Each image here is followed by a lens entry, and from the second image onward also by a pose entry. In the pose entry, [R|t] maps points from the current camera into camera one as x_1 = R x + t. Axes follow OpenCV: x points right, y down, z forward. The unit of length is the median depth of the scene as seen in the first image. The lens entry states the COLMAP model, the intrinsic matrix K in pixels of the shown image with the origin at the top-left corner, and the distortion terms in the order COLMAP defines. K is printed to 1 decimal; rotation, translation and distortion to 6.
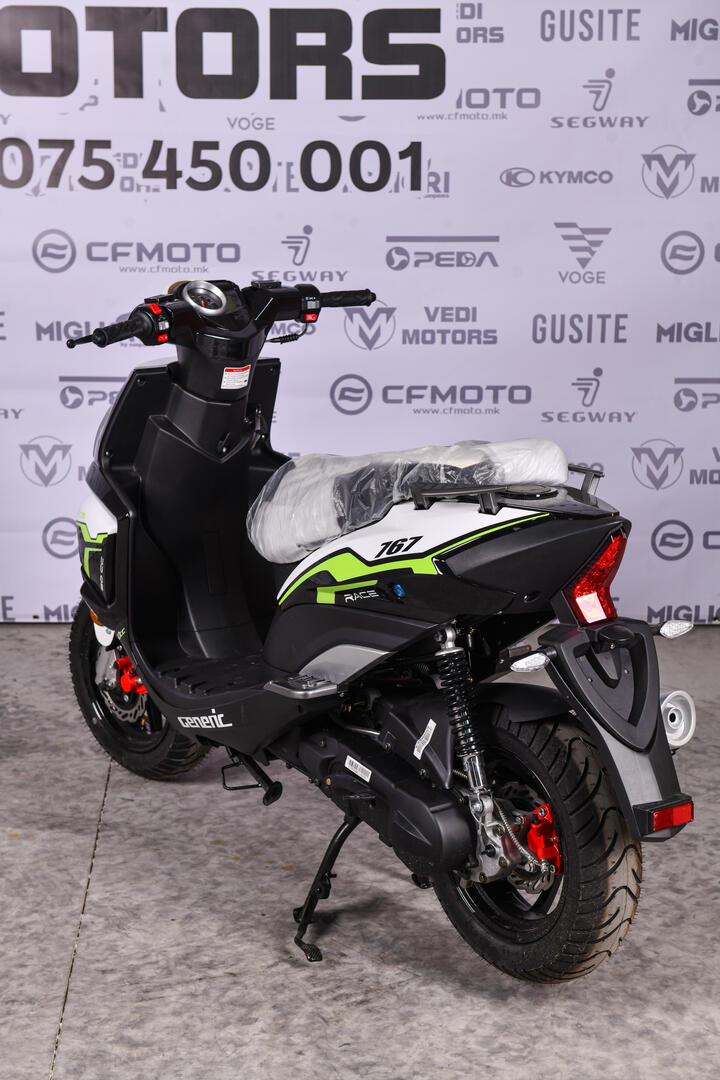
lens RADIAL K [[1913.0, 0, 360.0], [0, 1913.0, 540.0], [0, 0, 1]] dist [0.147411, -0.223808]
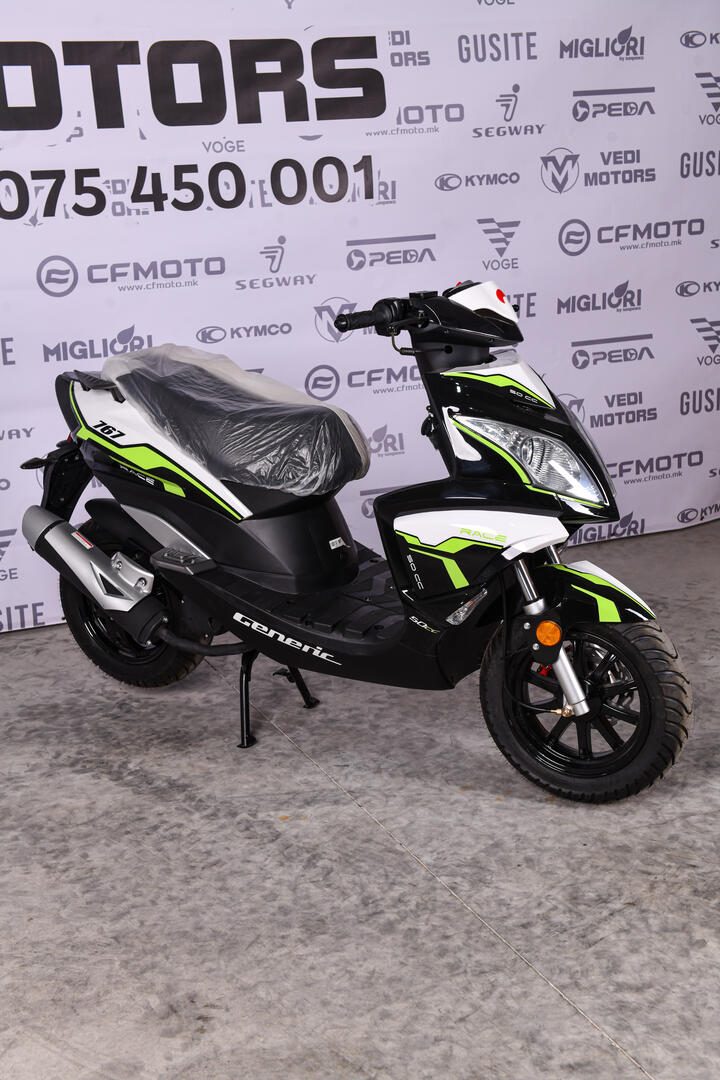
lens RADIAL K [[1488.2, 0, 360.0], [0, 1488.2, 540.0], [0, 0, 1]] dist [0.135697, -0.018094]
pose [[0.933032, -0.136812, 0.332766, -0.303662], [0.125610, 0.990551, 0.055057, -0.030401], [-0.337154, -0.009571, 0.941401, 0.159631]]
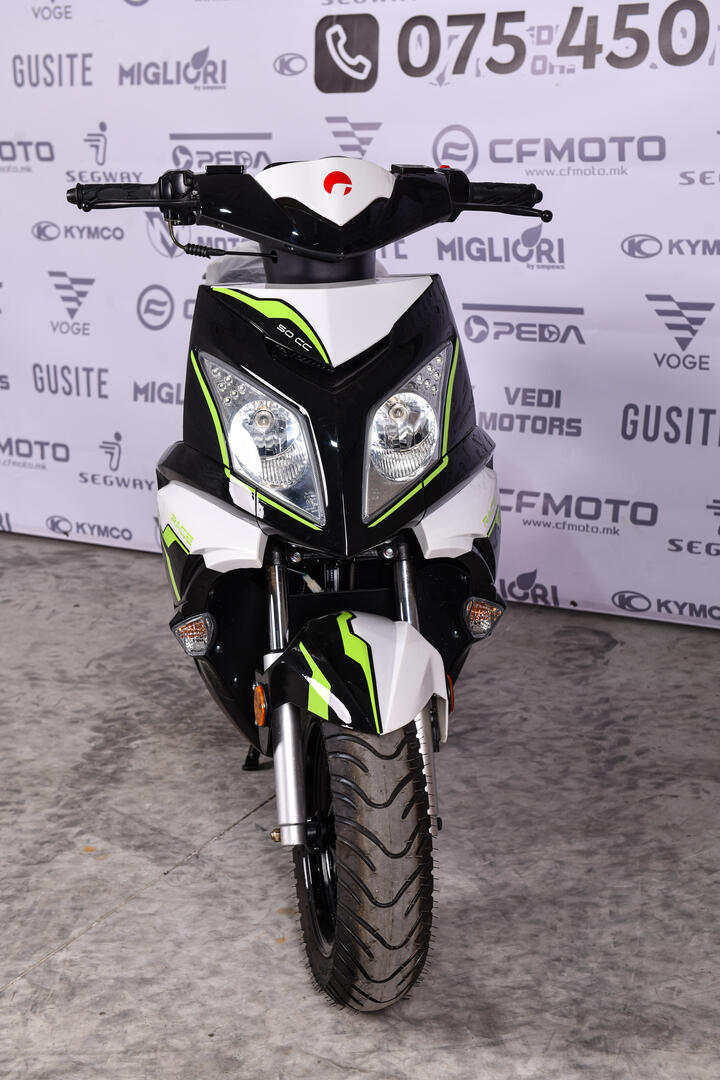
lens RADIAL K [[1769.5, 0, 360.0], [0, 1769.5, 540.0], [0, 0, 1]] dist [0.169056, -0.176137]
pose [[0.851793, 0.098528, -0.514529, 0.224483], [-0.083197, 0.995132, 0.052827, -0.019830], [0.517229, -0.002190, 0.855844, 0.319093]]
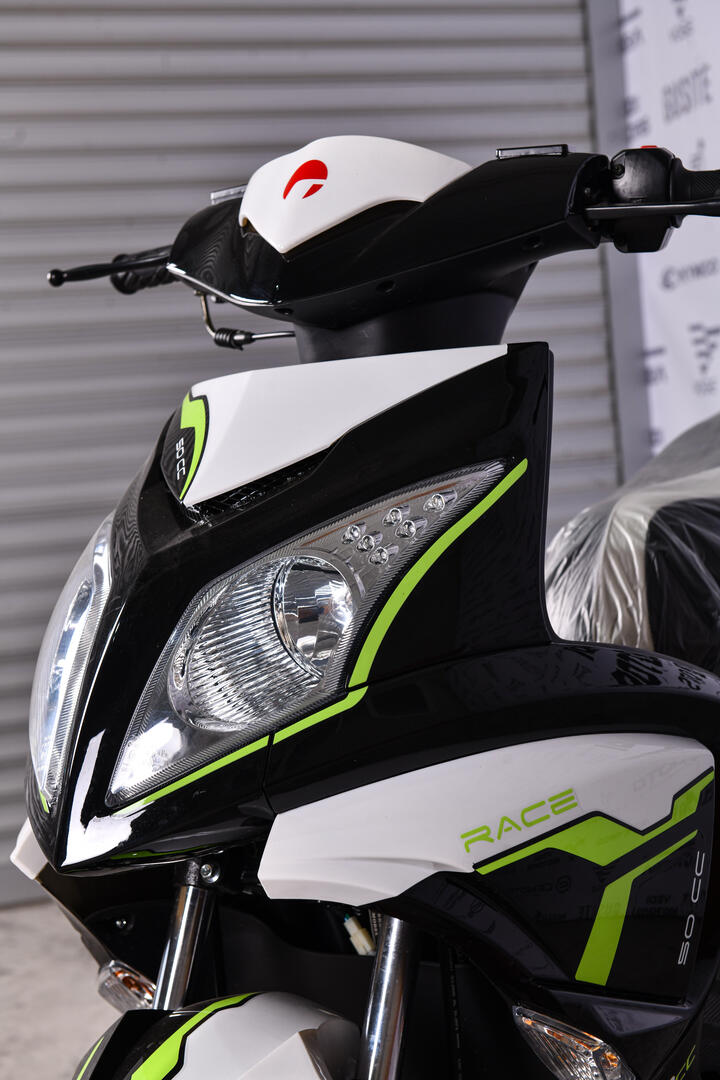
lens RADIAL K [[1913.0, 0, 360.0], [0, 1913.0, 540.0], [0, 0, 1]] dist [0.147411, -0.223808]
pose [[0.258149, 0.000666, -0.966105, 0.234929], [-0.127558, 0.991269, -0.033401, -0.029349], [0.957647, 0.131857, 0.255980, 0.662721]]
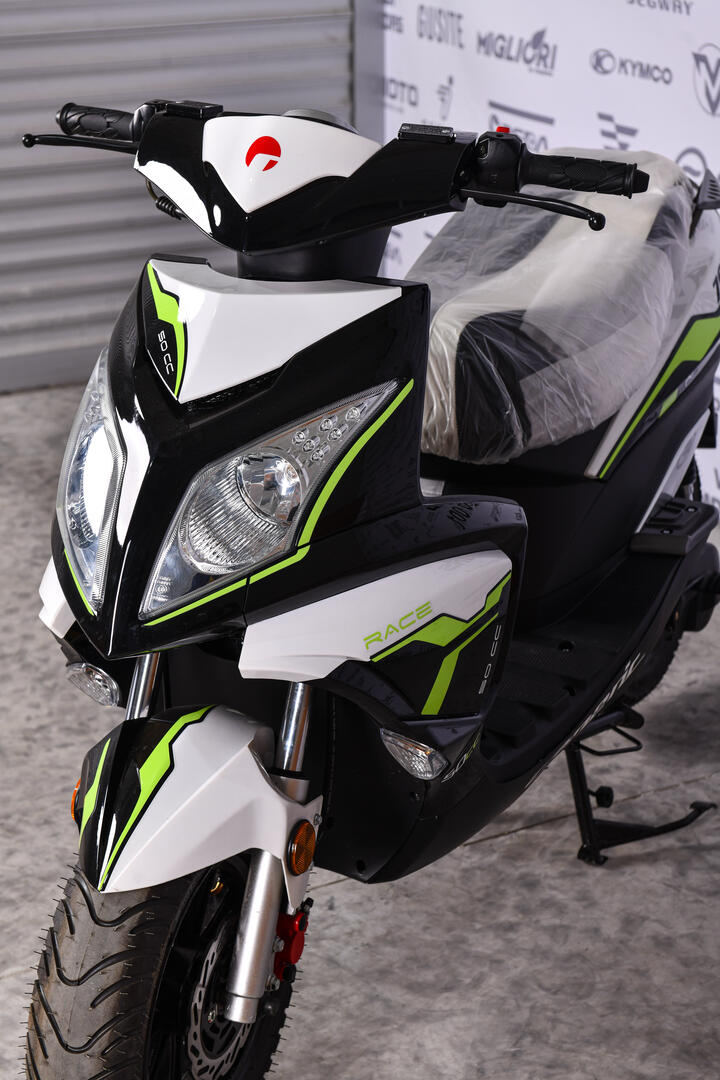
lens RADIAL K [[2049.6, 0, 360.0], [0, 2049.6, 540.0], [0, 0, 1]] dist [0.137169, -0.434979]
pose [[0.423877, 0.307133, -0.852055, 0.342830], [-0.194612, 0.949661, 0.245501, -0.118929], [0.884565, 0.061758, 0.462311, 0.553798]]
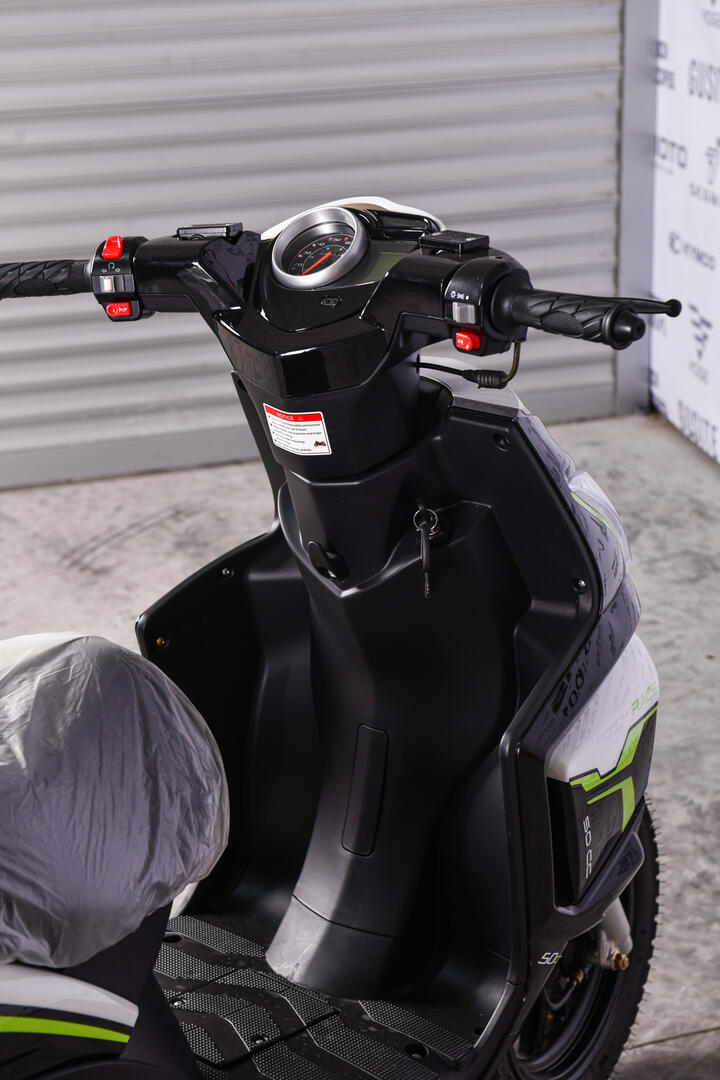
lens RADIAL K [[1990.2, 0, 360.0], [0, 1990.2, 540.0], [0, 0, 1]] dist [0.168019, -0.524123]
pose [[0.240125, 0.317242, -0.917441, 0.281922], [-0.189747, 0.942201, 0.276141, -0.142953], [0.952017, 0.107774, 0.286442, 0.649519]]
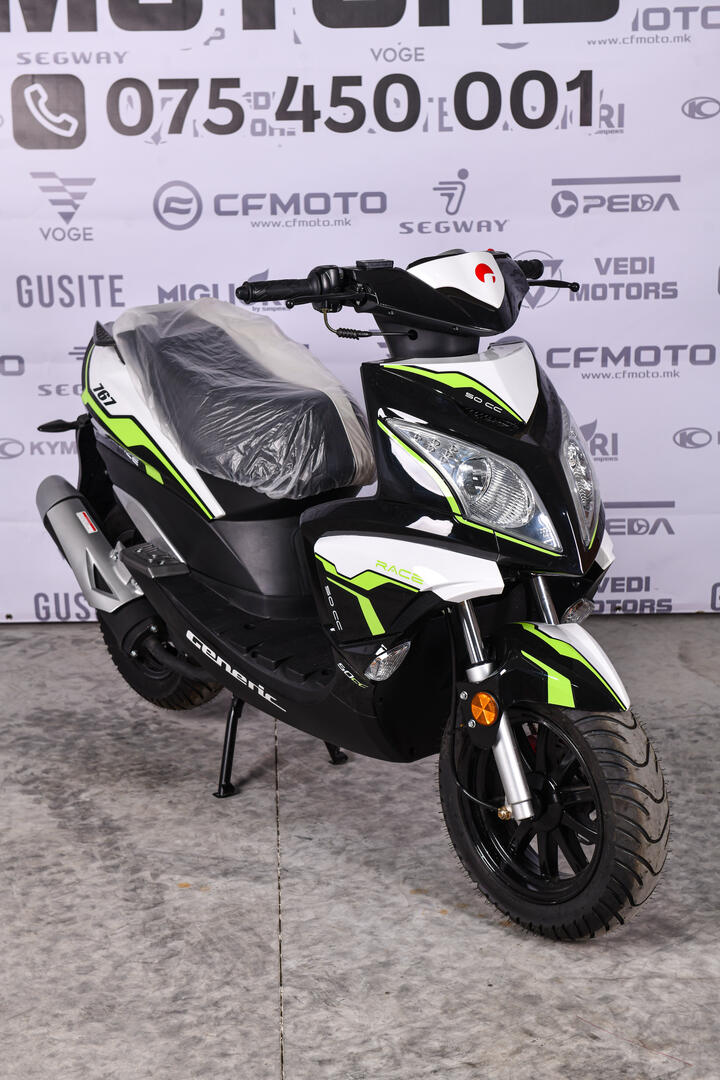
lens RADIAL K [[1990.2, 0, 360.0], [0, 1990.2, 540.0], [0, 0, 1]] dist [0.168019, -0.524123]
pose [[0.999645, -0.018985, -0.018697, -0.061274], [0.019579, 0.999292, 0.032134, -0.024111], [0.018074, -0.032489, 0.999309, 0.074596]]
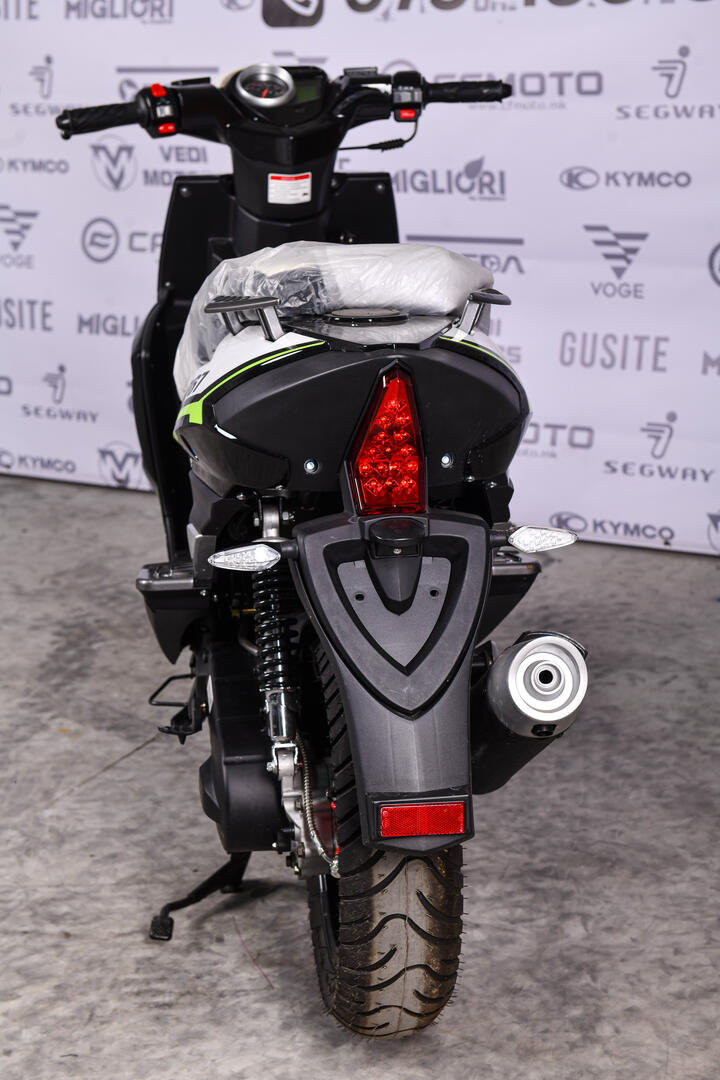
lens RADIAL K [[1861.2, 0, 360.0], [0, 1861.2, 540.0], [0, 0, 1]] dist [0.145716, -0.075827]
pose [[0.876874, 0.101390, -0.469906, 0.244807], [-0.088324, 0.994844, 0.049835, 0.012408], [0.472536, -0.002195, 0.881309, 0.252916]]
